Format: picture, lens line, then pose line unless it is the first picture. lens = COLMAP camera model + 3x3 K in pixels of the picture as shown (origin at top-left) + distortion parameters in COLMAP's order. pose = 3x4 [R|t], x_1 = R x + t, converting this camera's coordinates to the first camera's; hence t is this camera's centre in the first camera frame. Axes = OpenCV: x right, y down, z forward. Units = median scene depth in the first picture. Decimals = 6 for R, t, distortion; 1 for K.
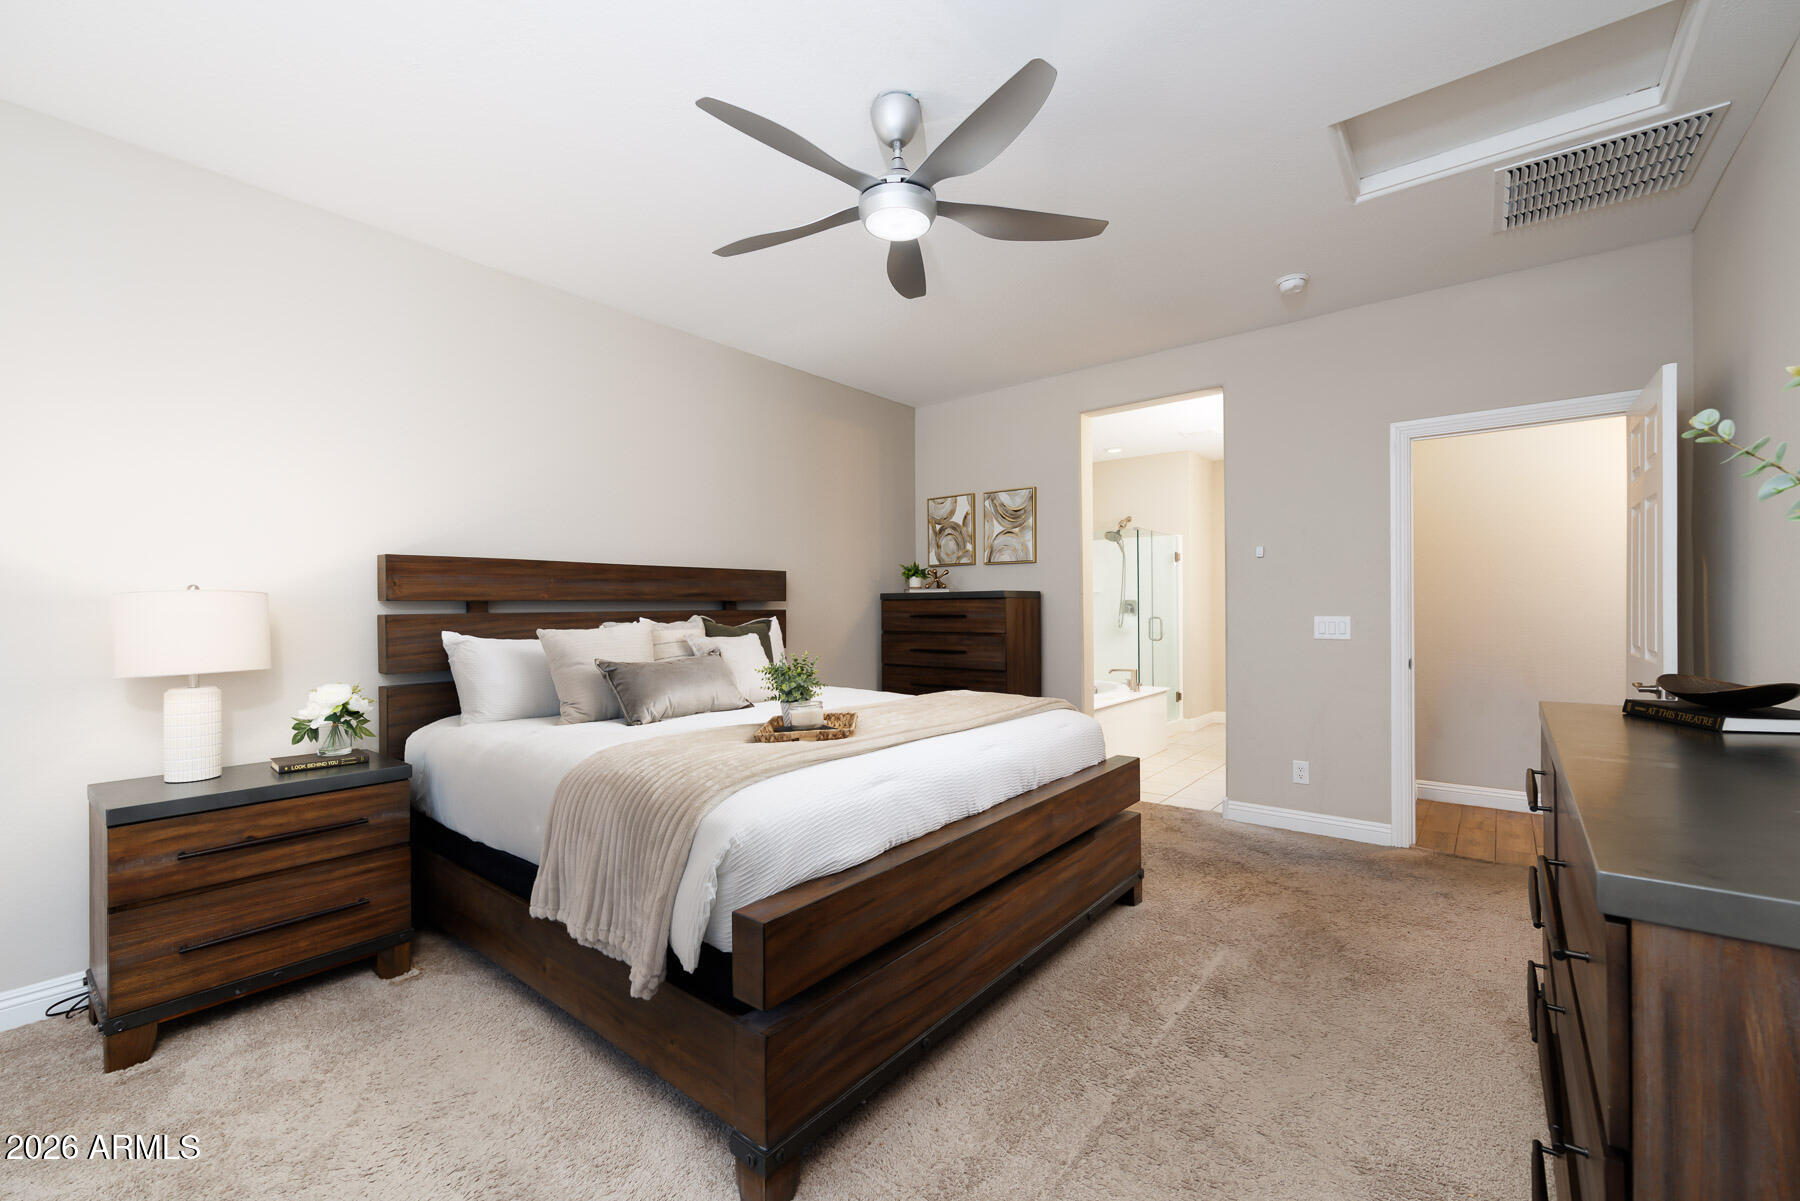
lens RADIAL K [[745.1, 0, 895.7], [0, 745.1, 606.0], [0, 0, 1]] dist [-0.002912, -0.000162]
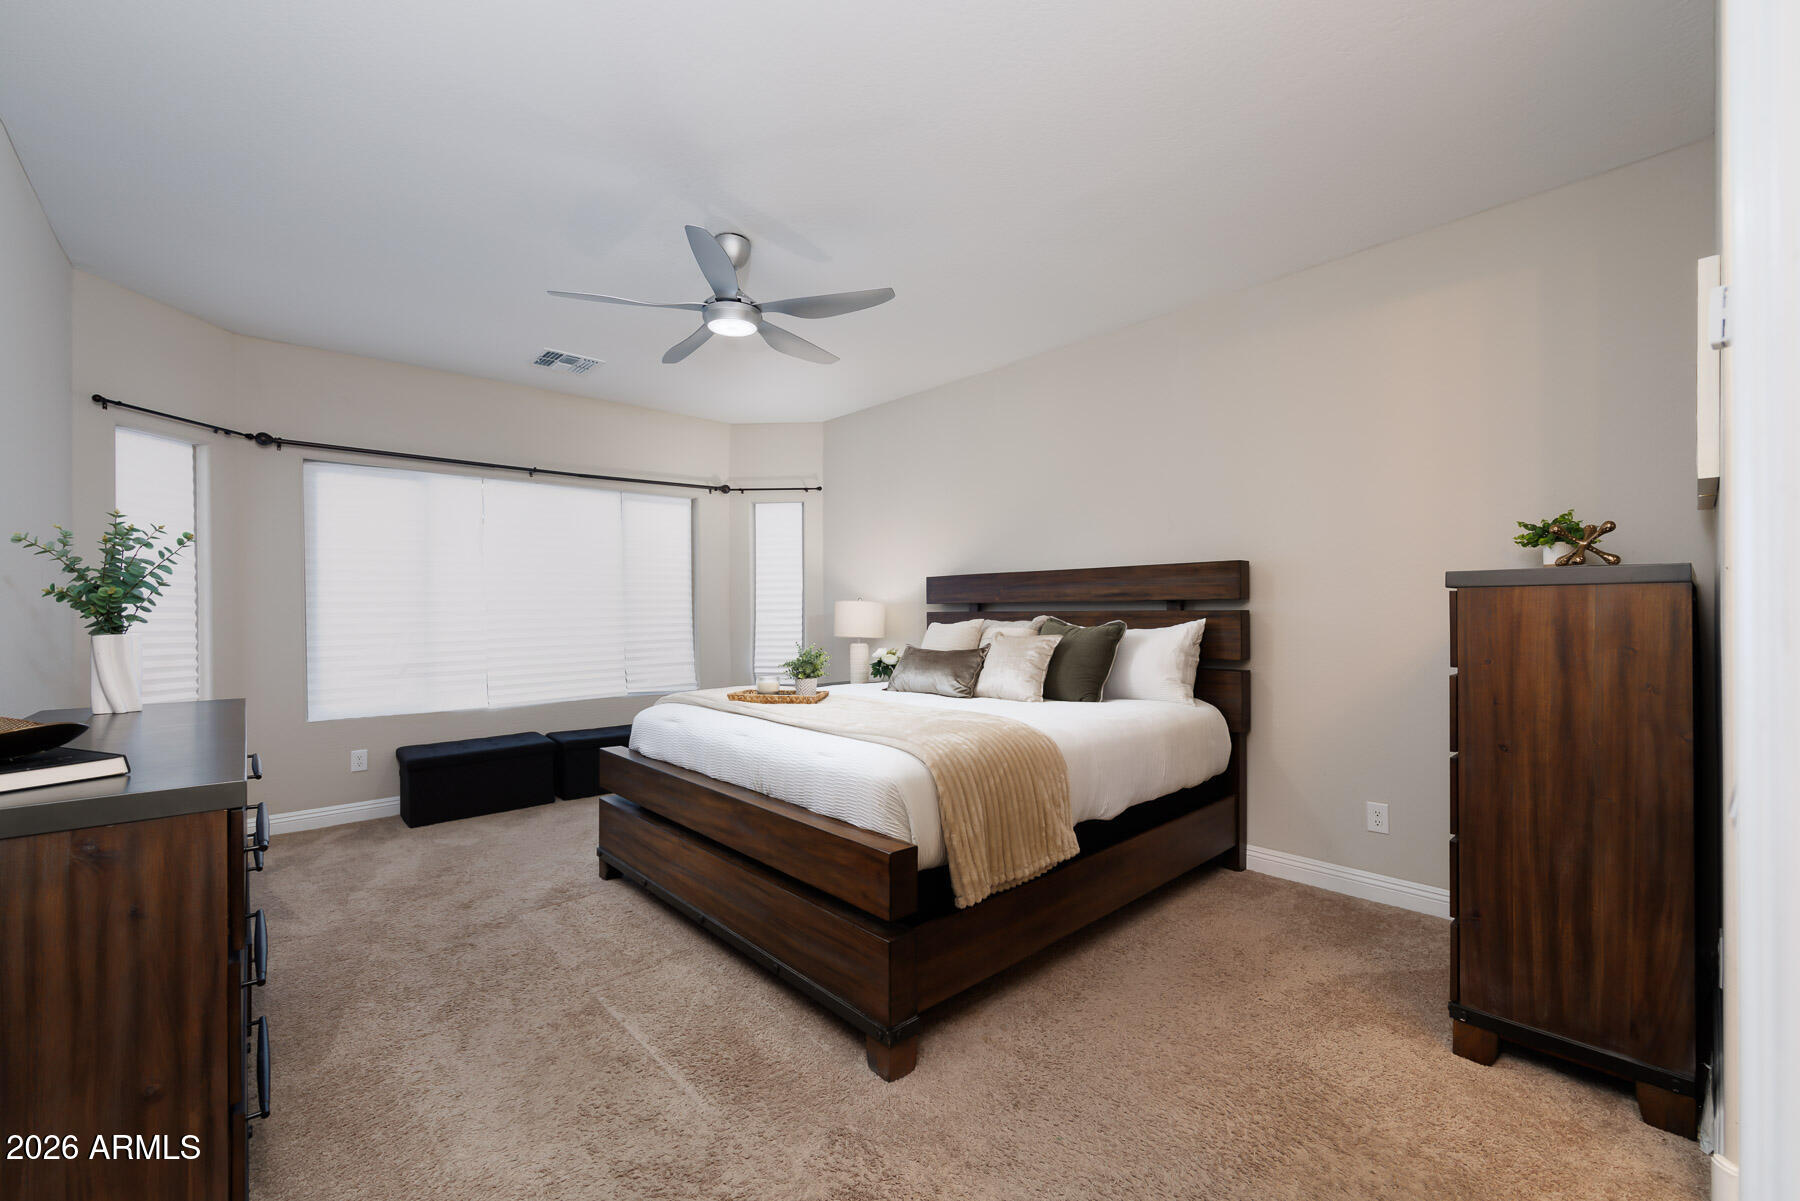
lens RADIAL K [[735.0, 0, 901.9], [0, 735.0, 608.4], [0, 0, 1]] dist [-0.000195, 0.000240]
pose [[-0.155352, 0.003638, -0.987853, 0.937072], [0.006112, 0.999978, 0.002721, -0.002320], [0.987840, -0.005615, -0.155370, 1.114577]]
